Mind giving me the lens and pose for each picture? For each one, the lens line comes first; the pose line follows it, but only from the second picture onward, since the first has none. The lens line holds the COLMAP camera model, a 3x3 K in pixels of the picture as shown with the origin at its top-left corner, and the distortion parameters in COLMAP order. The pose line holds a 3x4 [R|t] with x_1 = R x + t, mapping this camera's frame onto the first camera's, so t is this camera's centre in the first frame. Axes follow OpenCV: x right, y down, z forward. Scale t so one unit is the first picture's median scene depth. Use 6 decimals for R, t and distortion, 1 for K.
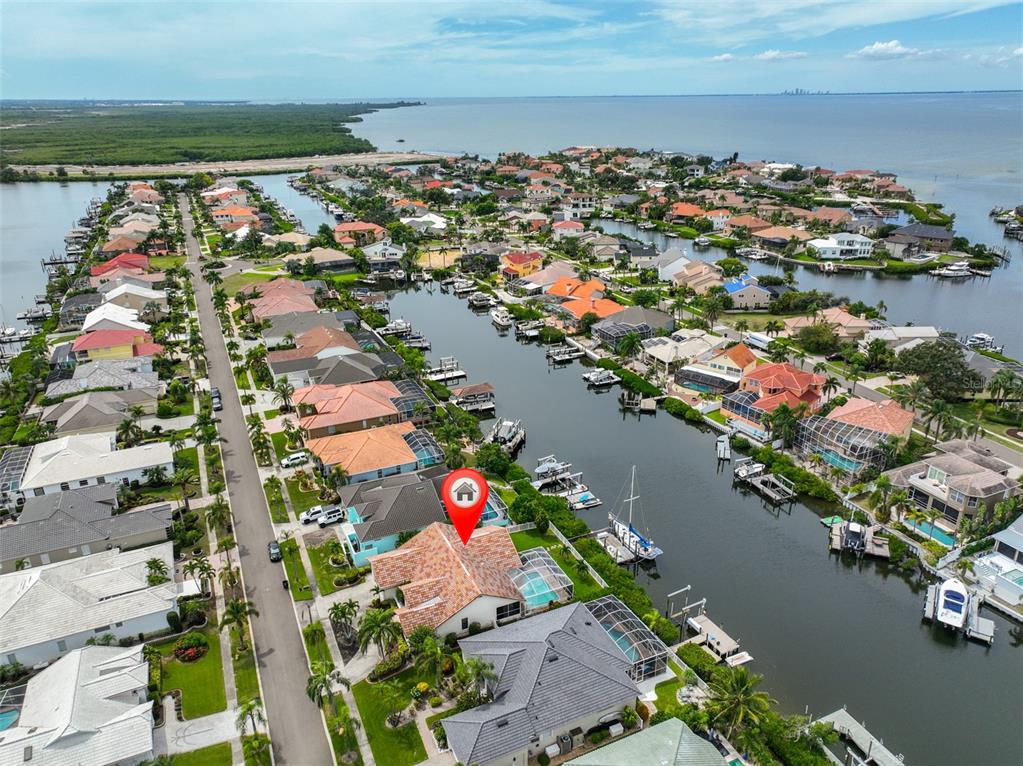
lens RADIAL K [[712.6, 0, 514.1], [0, 712.6, 382.9], [0, 0, 1]] dist [-0.000353, 0.014013]
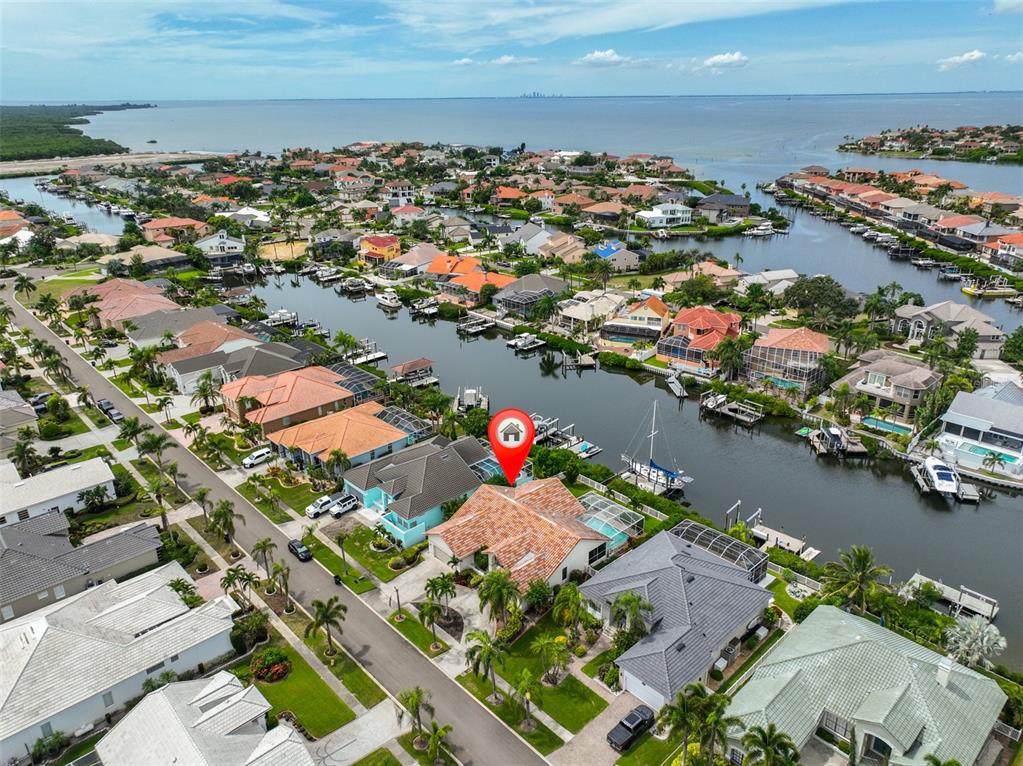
lens RADIAL K [[712.6, 0, 511.2], [0, 712.6, 384.5], [0, 0, 1]] dist [-0.000353, 0.014013]
pose [[0.946628, -0.119665, 0.299292, -0.228023], [0.120553, 0.992585, 0.015565, 0.036695], [-0.298936, 0.021346, 0.954034, 0.061920]]
